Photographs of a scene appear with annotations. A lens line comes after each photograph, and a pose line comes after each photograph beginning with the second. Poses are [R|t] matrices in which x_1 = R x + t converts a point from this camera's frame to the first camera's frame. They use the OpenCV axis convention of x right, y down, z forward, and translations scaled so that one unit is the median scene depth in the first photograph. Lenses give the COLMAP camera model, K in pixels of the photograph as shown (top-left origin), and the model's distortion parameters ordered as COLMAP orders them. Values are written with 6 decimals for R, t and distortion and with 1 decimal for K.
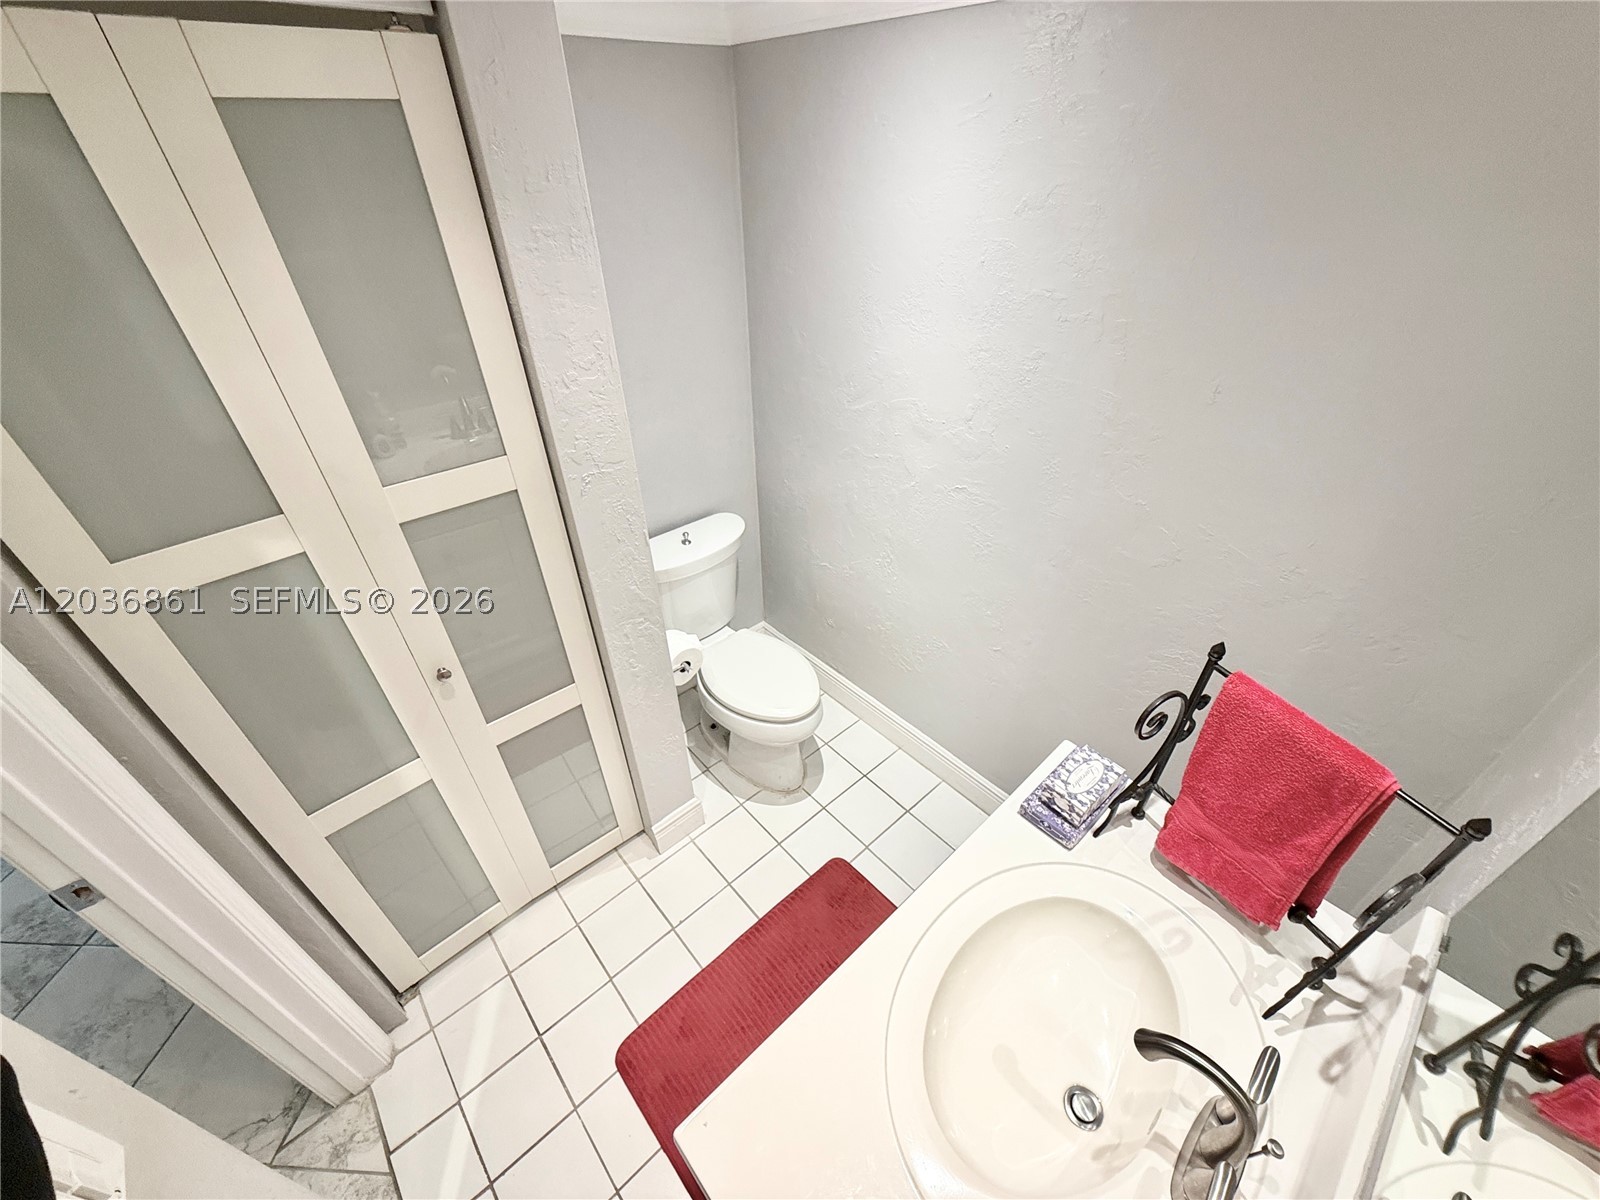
lens RADIAL K [[640.0, 0, 805.0], [0, 640.0, 605.0], [0, 0, 1]] dist [0.000550, -0.000367]
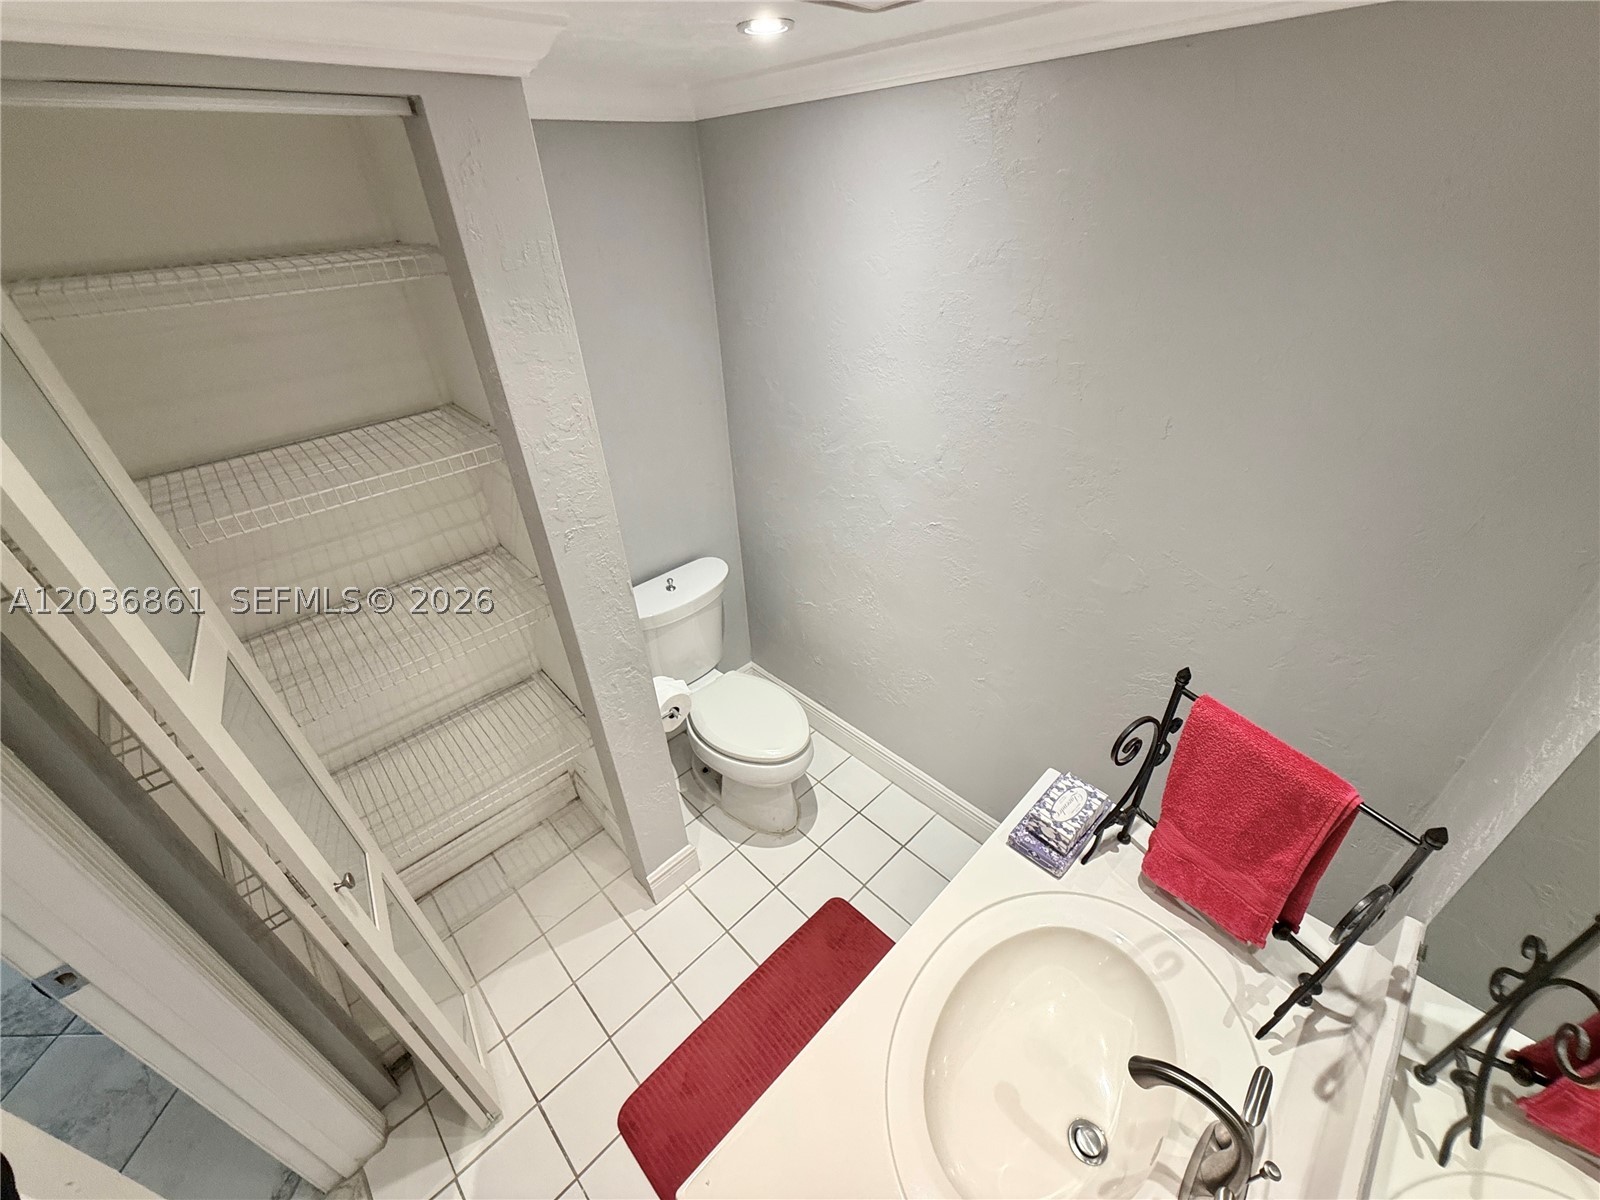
lens RADIAL K [[640.0, 0, 805.5], [0, 640.0, 605.9], [0, 0, 1]] dist [0.000550, -0.000367]
pose [[0.998679, -0.047939, 0.018475, 0.014227], [0.048841, 0.997455, -0.051936, -0.014019], [-0.015938, 0.052769, 0.998480, -0.026768]]
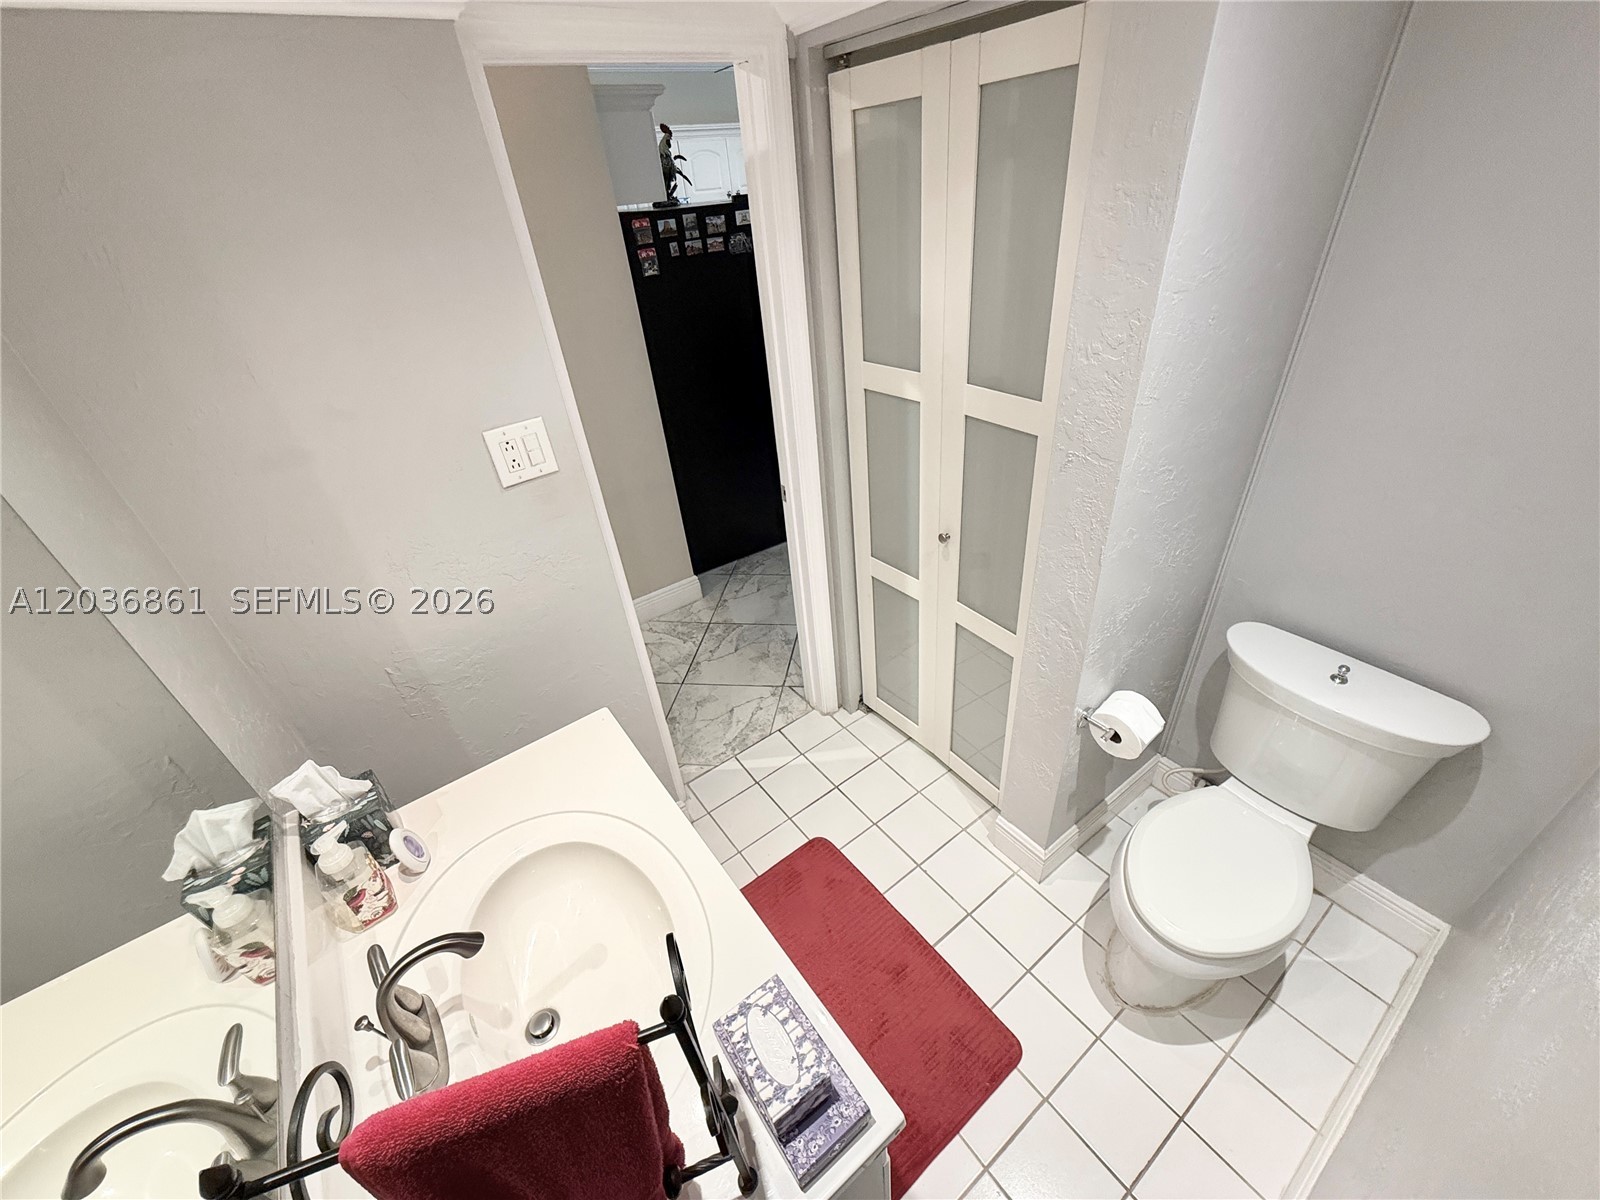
lens RADIAL K [[640.0, 0, 807.7], [0, 640.0, 607.7], [0, 0, 1]] dist [0.000550, -0.000367]
pose [[-0.101417, 0.573318, -0.813032, 0.705115], [-0.520691, 0.665780, 0.534432, -0.410690], [0.847700, 0.477539, 0.231001, 0.643565]]
